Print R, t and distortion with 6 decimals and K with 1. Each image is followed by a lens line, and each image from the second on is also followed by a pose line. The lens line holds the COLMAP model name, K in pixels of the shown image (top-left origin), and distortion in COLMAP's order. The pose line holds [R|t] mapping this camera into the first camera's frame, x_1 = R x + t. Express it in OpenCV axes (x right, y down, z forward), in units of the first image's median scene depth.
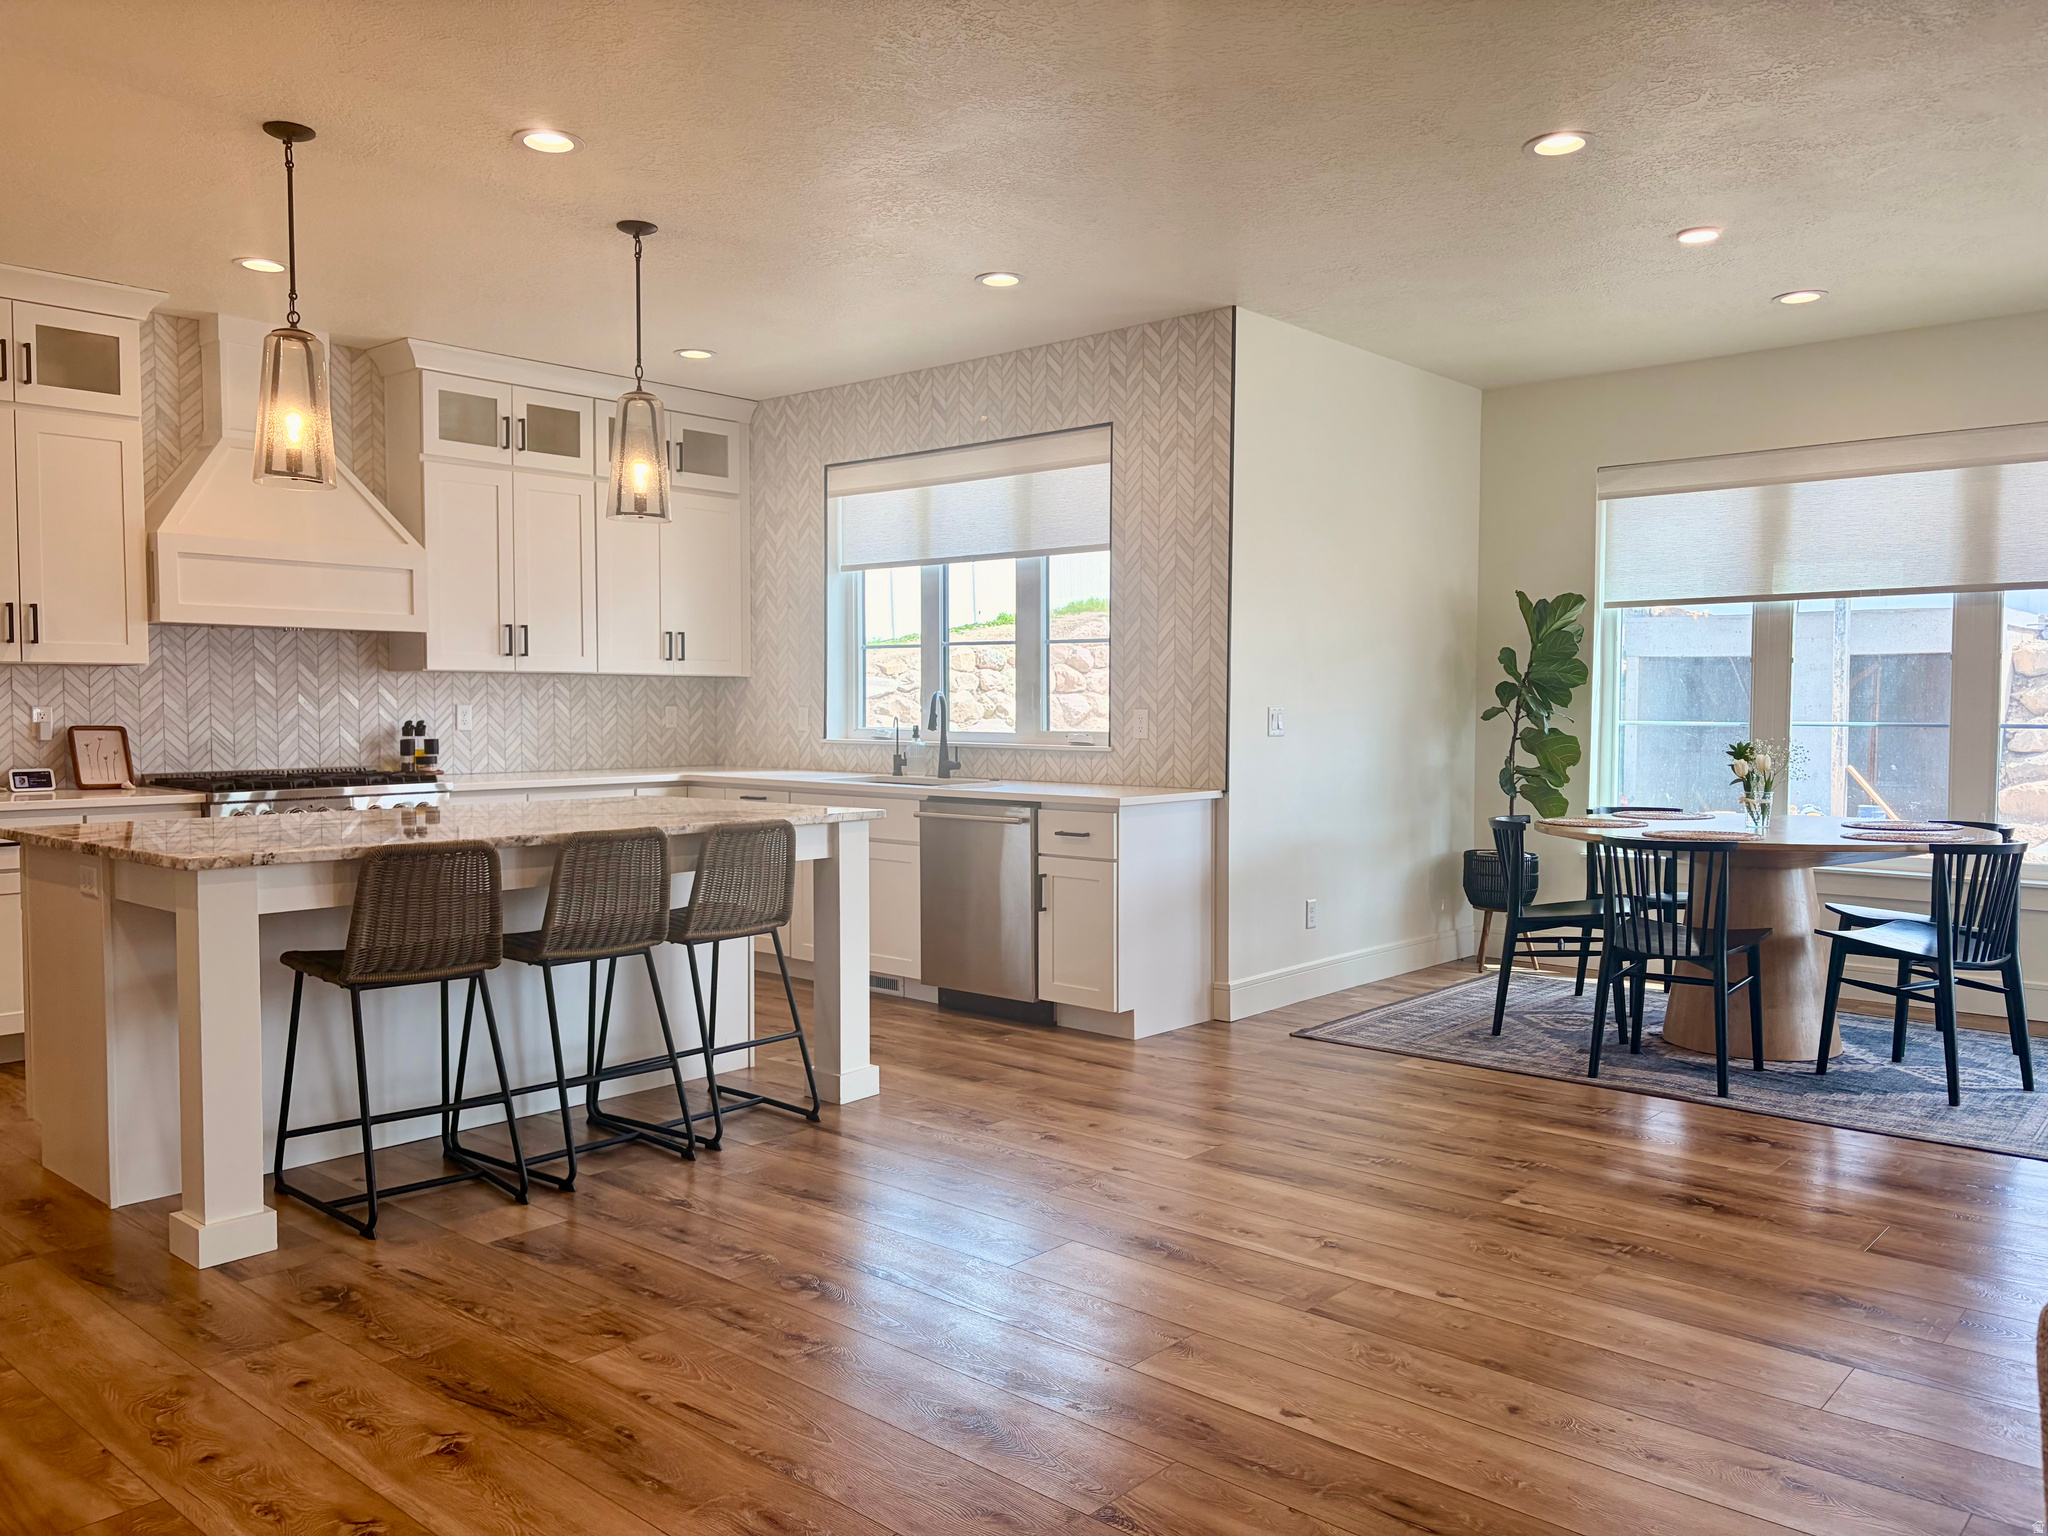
lens RADIAL K [[1549.8, 0, 1024.0], [0, 1549.8, 768.0], [0, 0, 1]] dist [0.070008, -0.081031]
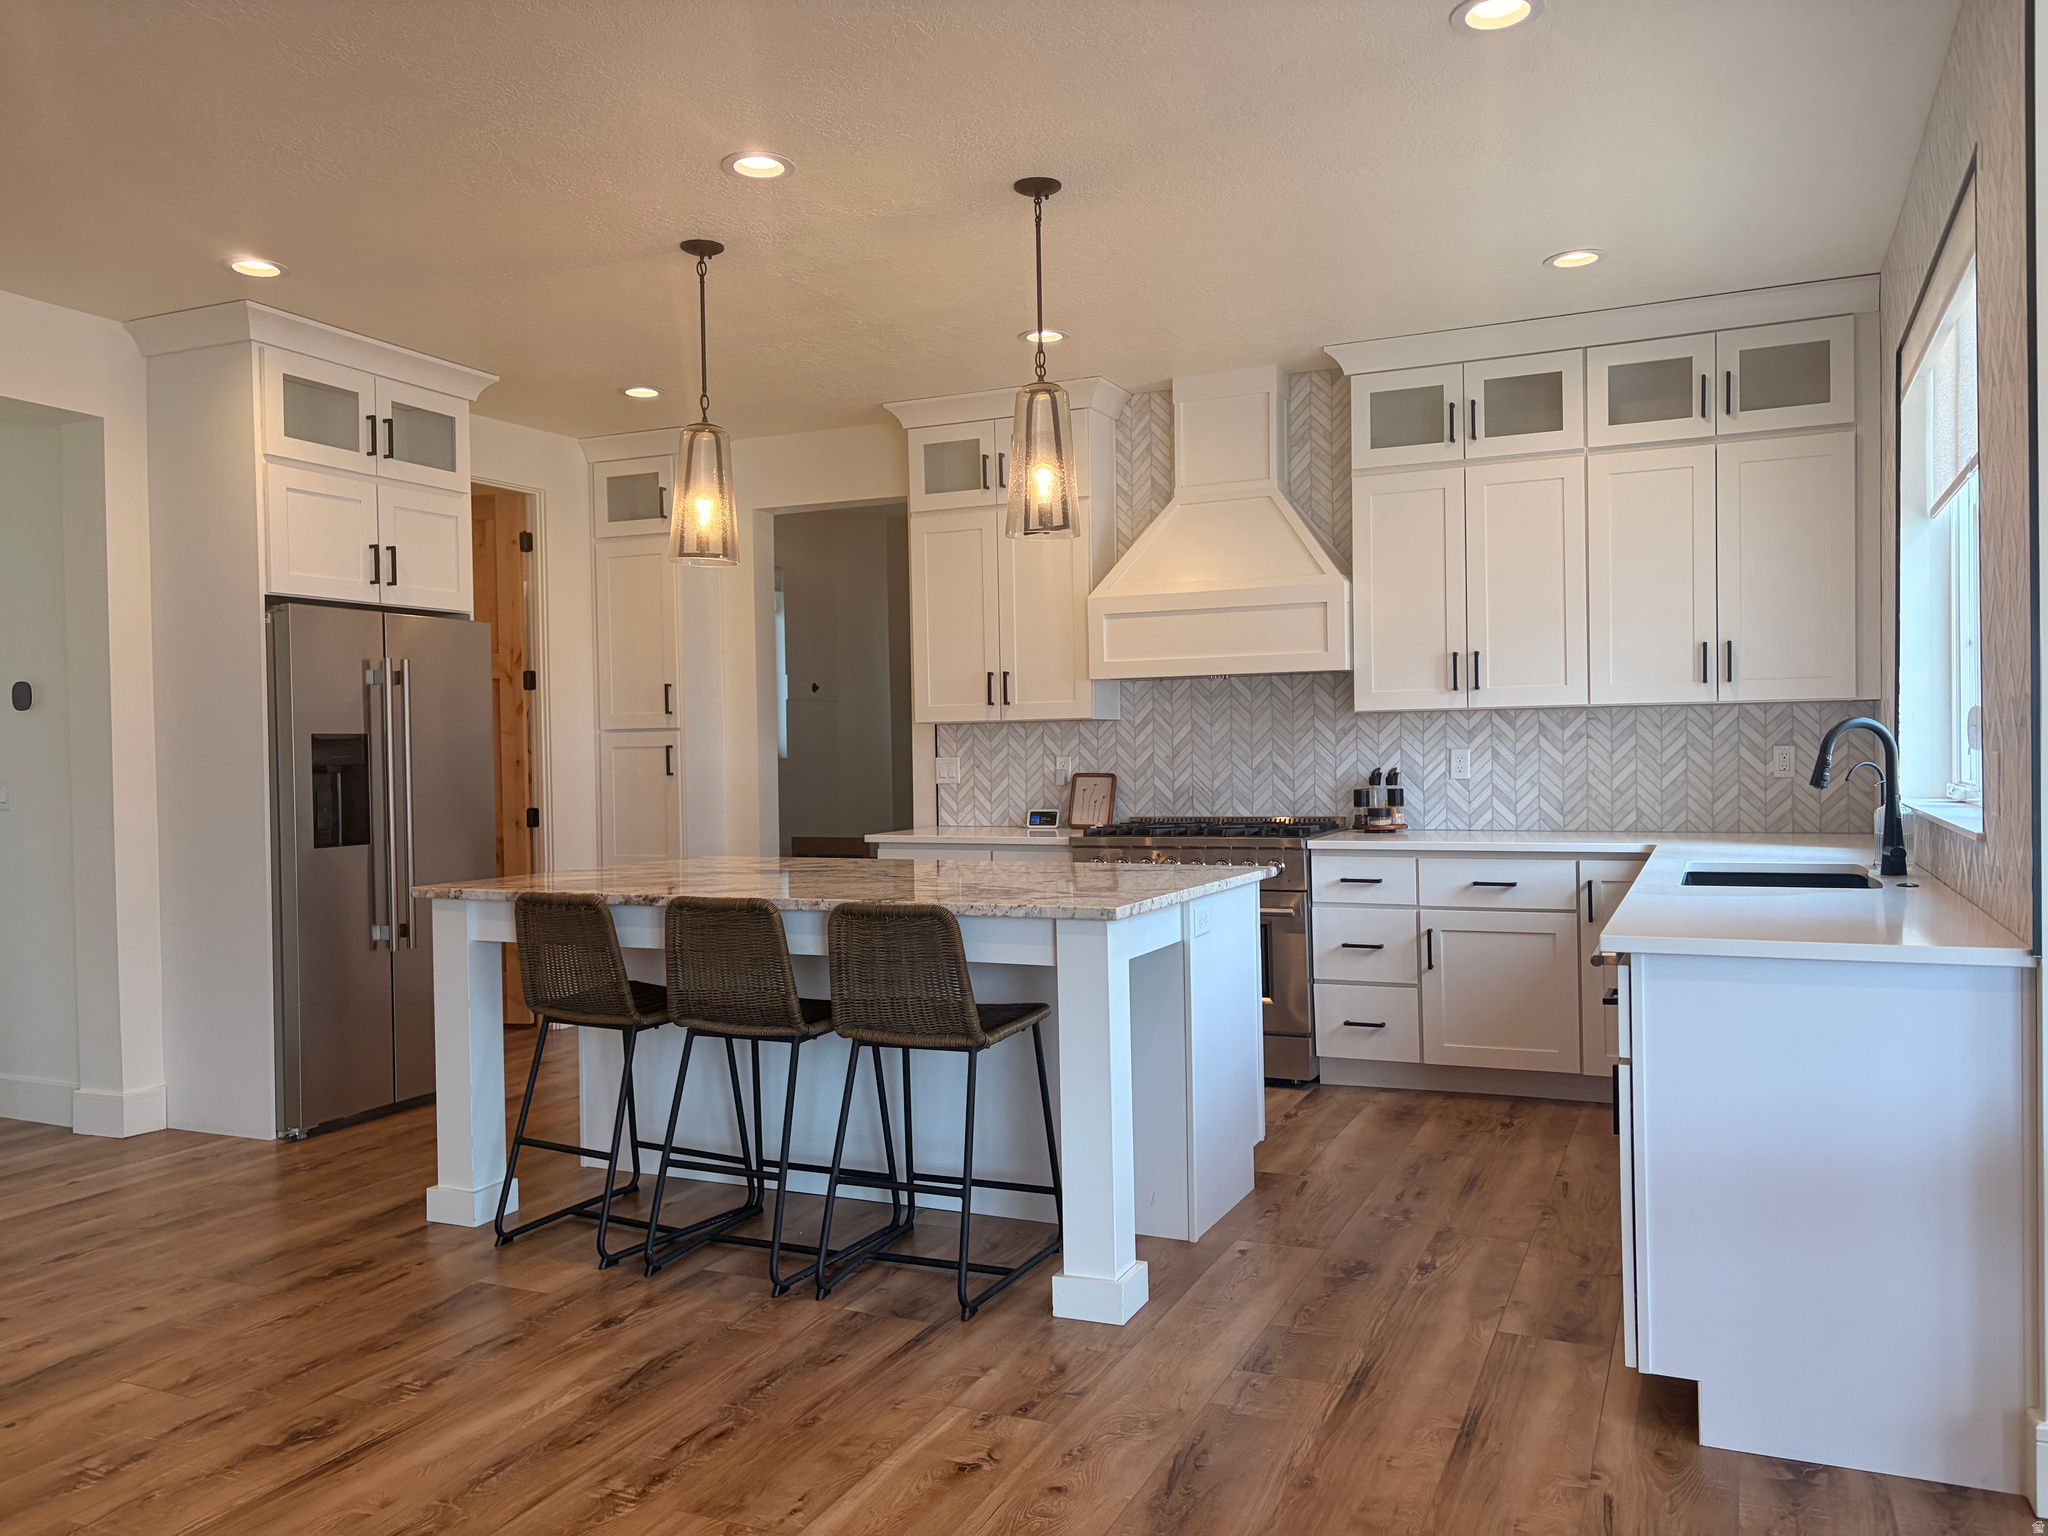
lens RADIAL K [[1549.8, 0, 1024.0], [0, 1549.8, 768.0], [0, 0, 1]] dist [0.070008, -0.081031]
pose [[0.285607, 0.005904, -0.958329, 0.415824], [-0.023850, 0.999715, -0.000949, -0.025428], [0.958050, 0.023127, 0.285667, 0.571536]]
